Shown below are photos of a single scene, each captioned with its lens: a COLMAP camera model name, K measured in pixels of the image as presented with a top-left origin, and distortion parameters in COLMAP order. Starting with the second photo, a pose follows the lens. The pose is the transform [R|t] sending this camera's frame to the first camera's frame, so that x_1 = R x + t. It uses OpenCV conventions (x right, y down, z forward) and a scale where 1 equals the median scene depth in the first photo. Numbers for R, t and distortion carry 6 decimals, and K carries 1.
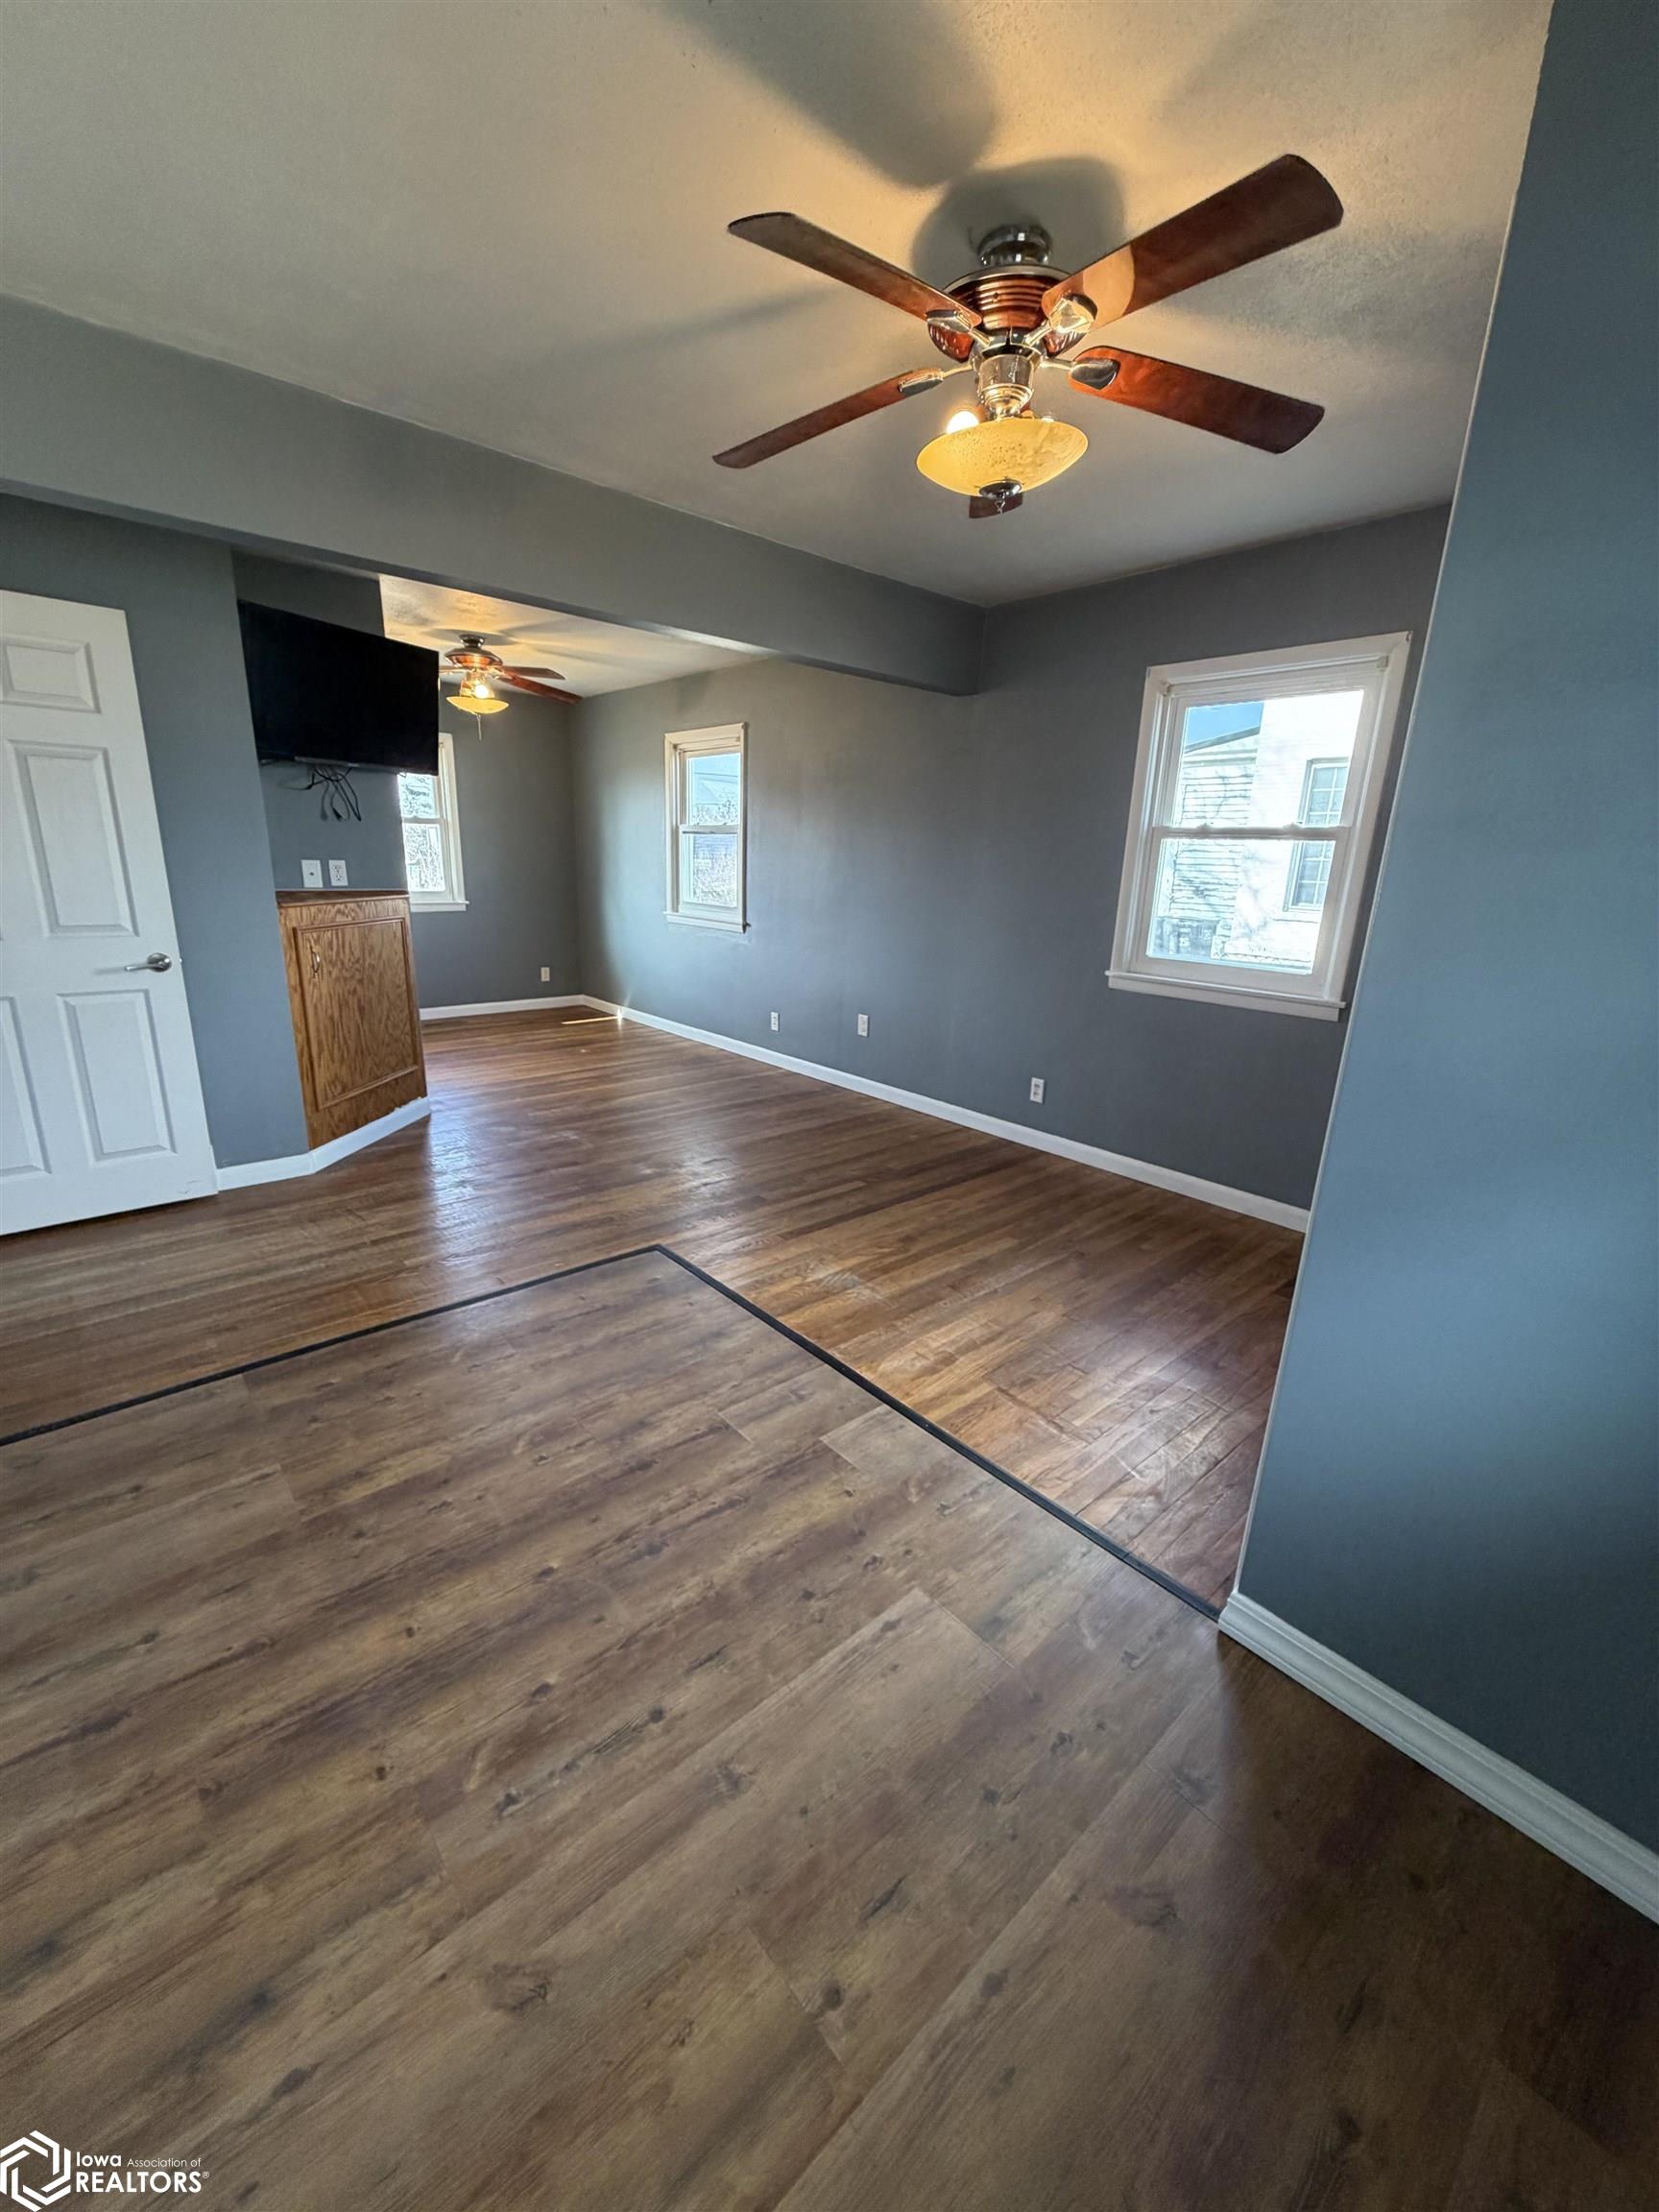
lens RADIAL K [[878.7, 0, 829.1], [0, 878.7, 1099.5], [0, 0, 1]] dist [0.001129, 0.000083]
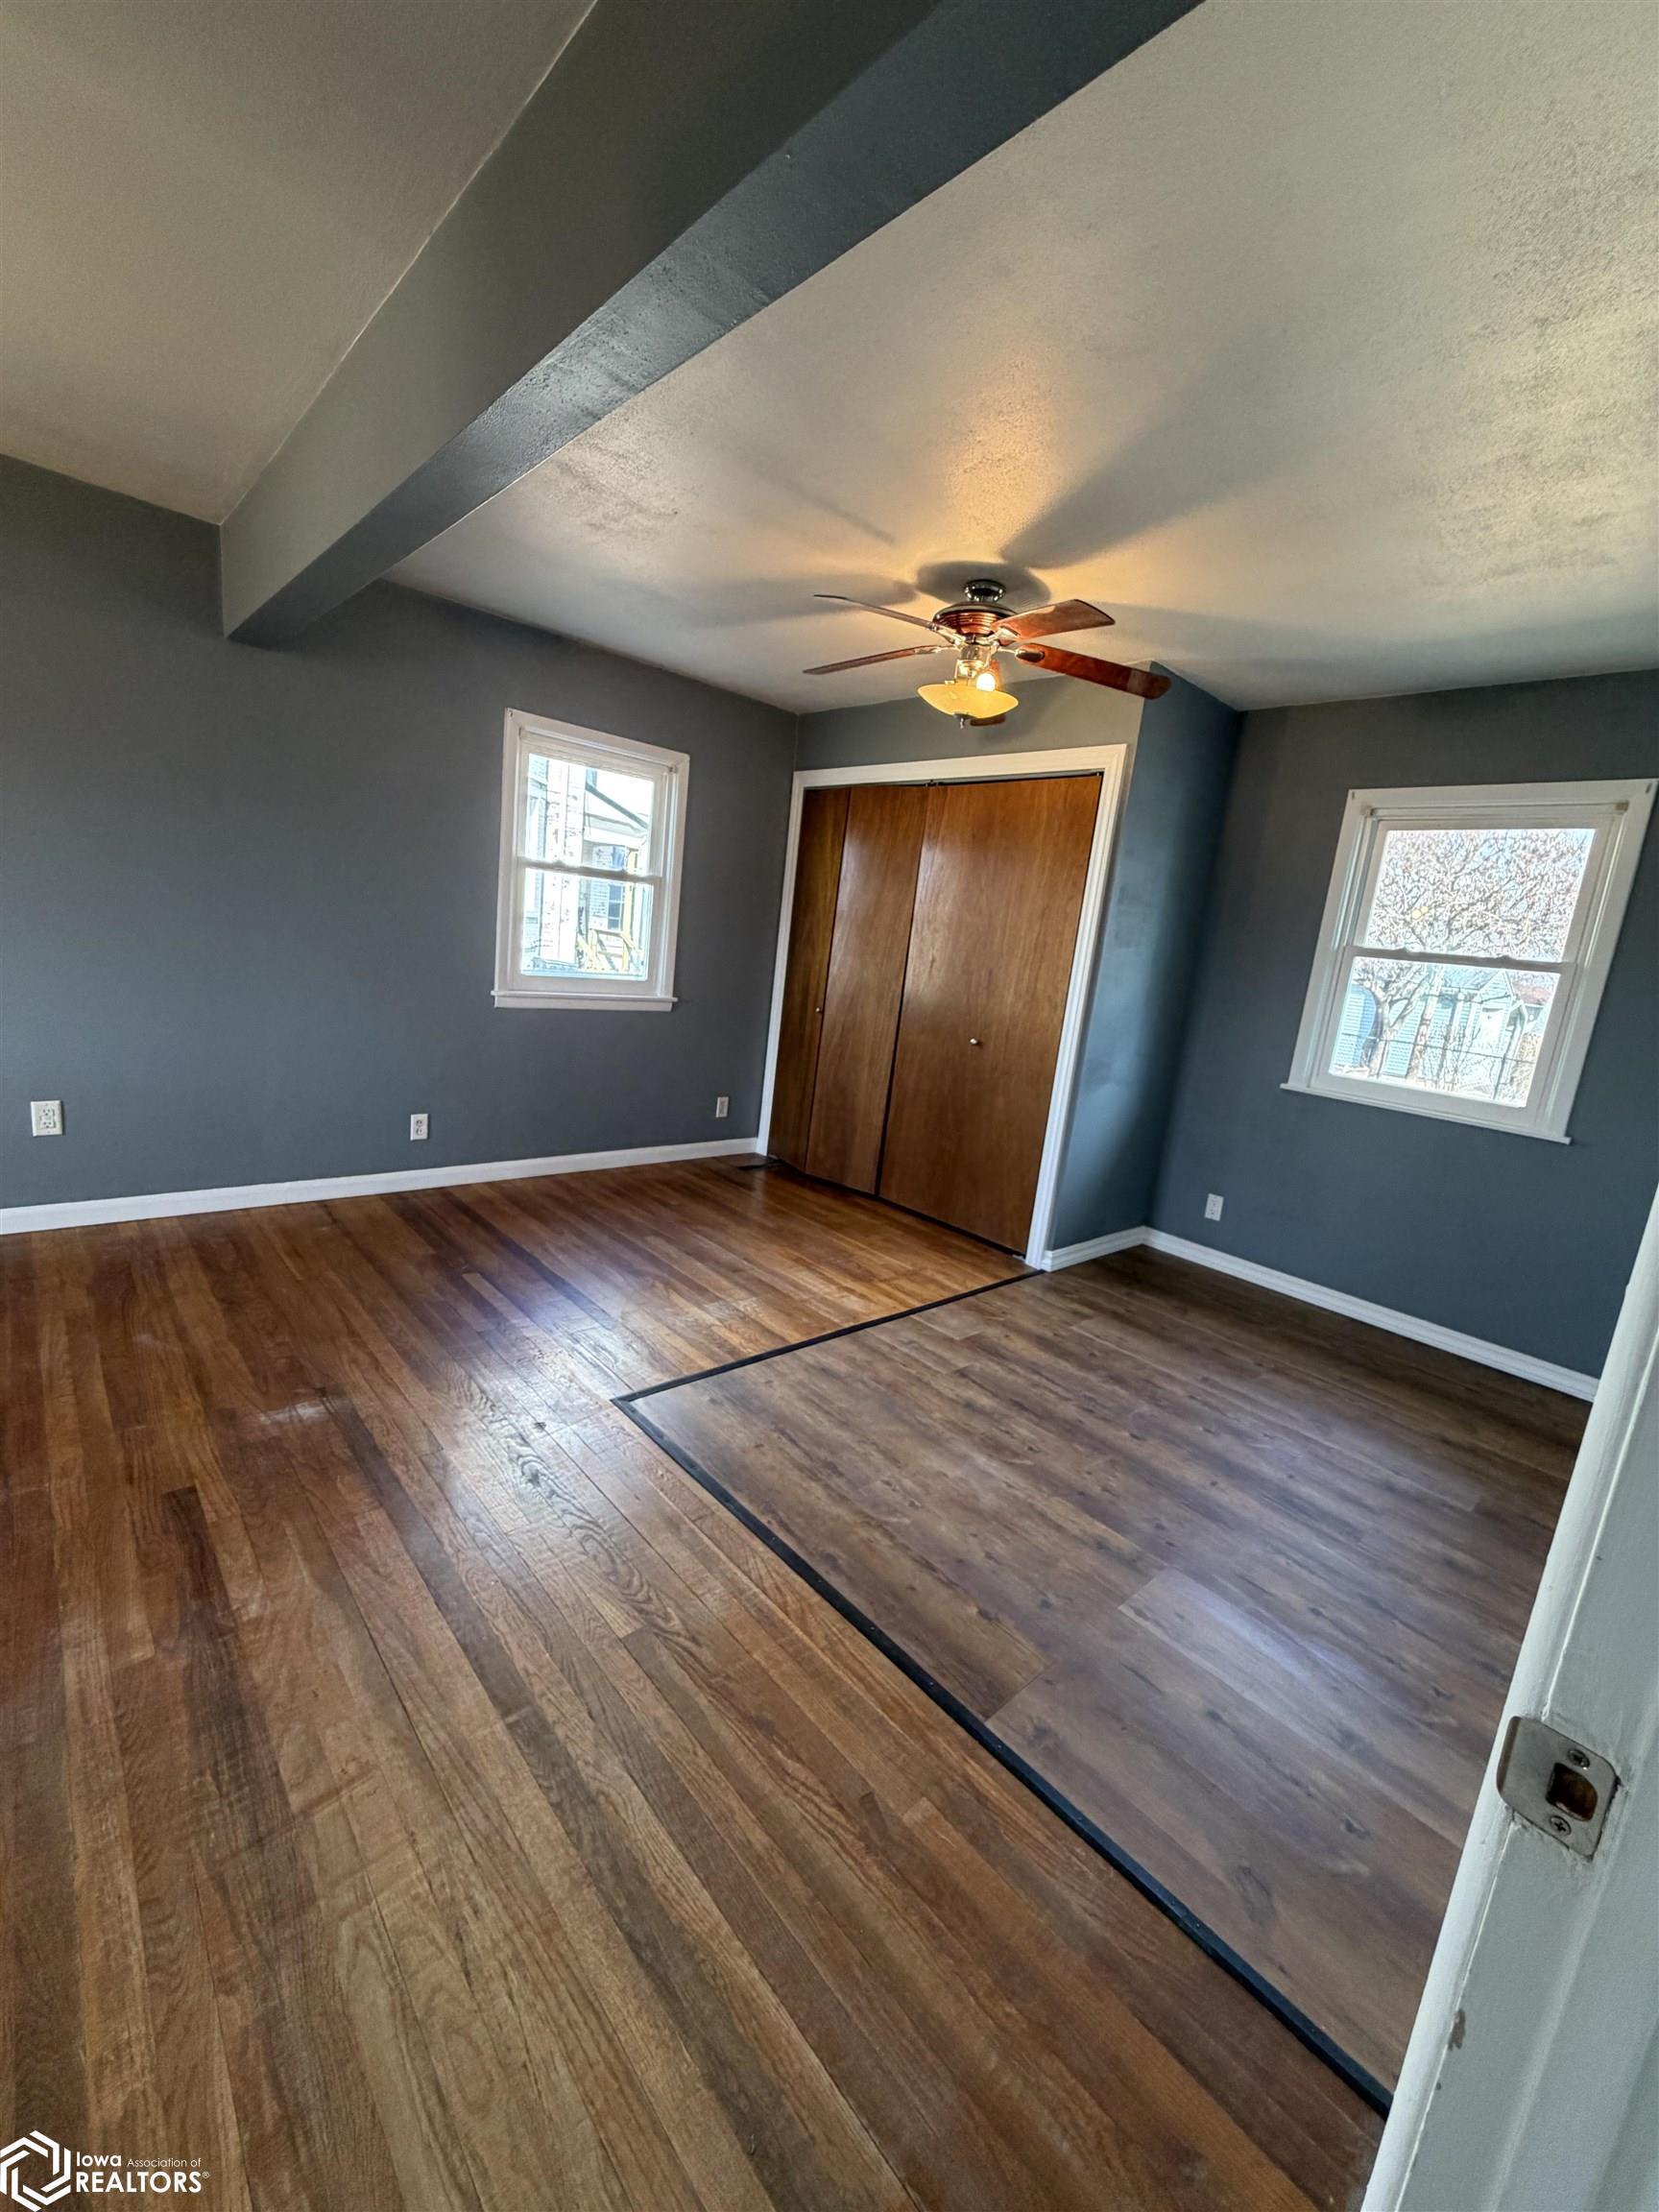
lens RADIAL K [[878.7, 0, 829.1], [0, 878.7, 1099.5], [0, 0, 1]] dist [0.001129, 0.000083]
pose [[-0.009800, -0.216796, 0.976168, -0.980602], [0.166589, 0.962218, 0.215371, -0.245885], [-0.985978, 0.164730, 0.026686, 0.824167]]
